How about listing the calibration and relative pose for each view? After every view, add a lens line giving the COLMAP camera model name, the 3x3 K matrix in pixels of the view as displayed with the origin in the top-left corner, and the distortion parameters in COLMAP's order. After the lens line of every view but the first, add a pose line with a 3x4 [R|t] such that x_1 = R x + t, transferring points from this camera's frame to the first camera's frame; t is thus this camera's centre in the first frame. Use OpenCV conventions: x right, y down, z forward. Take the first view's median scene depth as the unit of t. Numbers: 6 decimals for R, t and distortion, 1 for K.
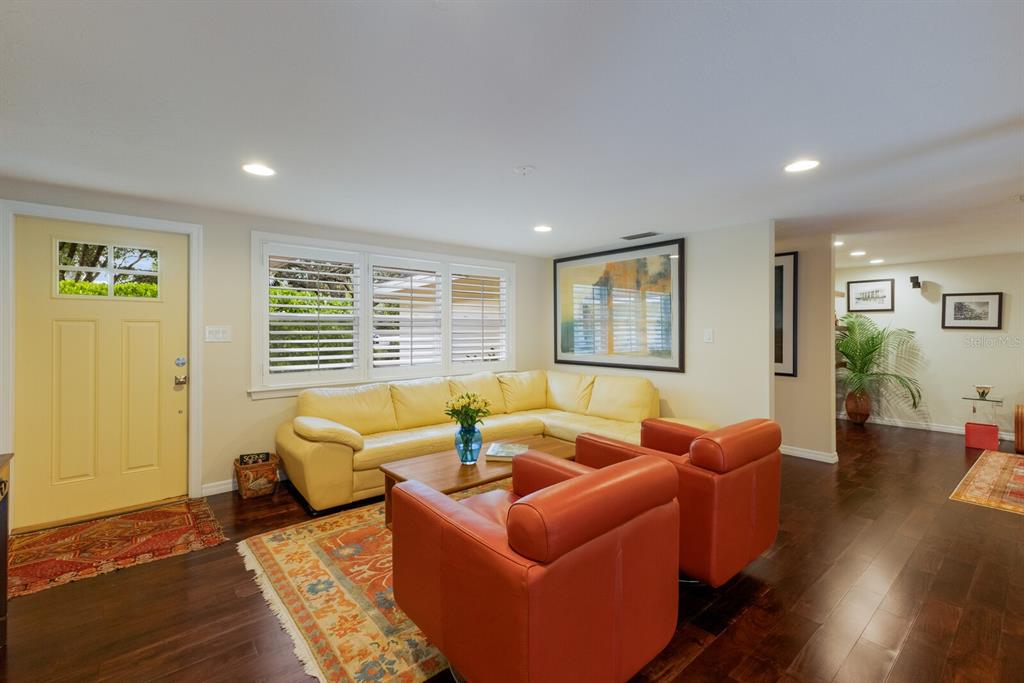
lens RADIAL K [[444.3, 0, 511.3], [0, 444.3, 332.8], [0, 0, 1]] dist [0.005194, 0.000521]
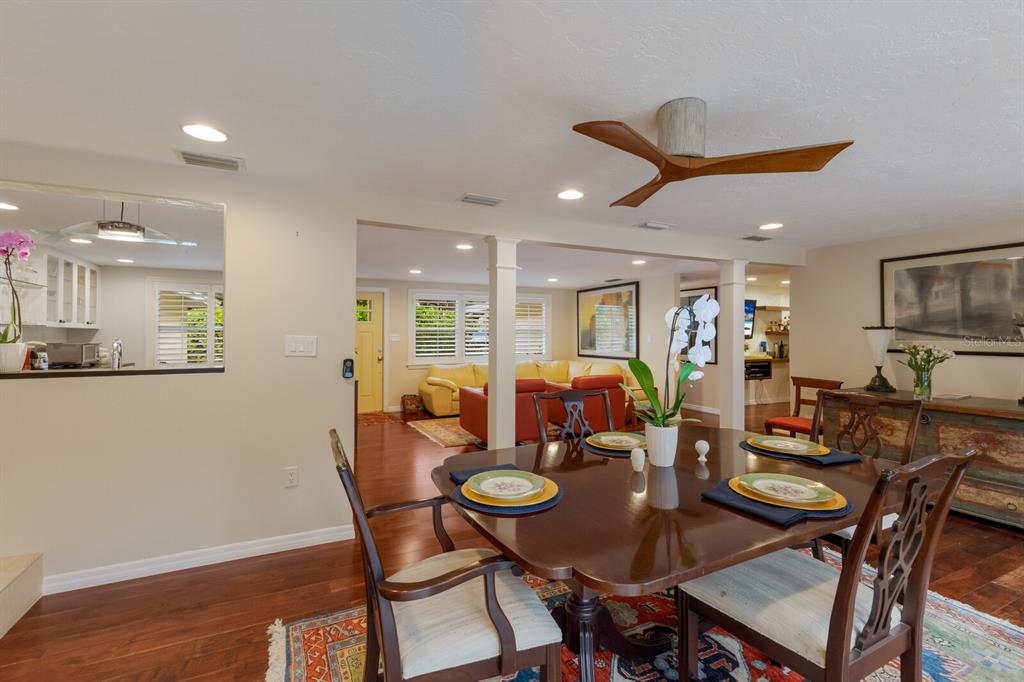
lens RADIAL K [[444.3, 0, 509.5], [0, 444.3, 336.6], [0, 0, 1]] dist [0.005194, 0.000521]
pose [[0.966498, -0.001961, -0.256666, 0.346750], [0.001469, 0.999997, -0.002111, 0.001580], [0.256669, 0.001663, 0.966498, -0.754217]]
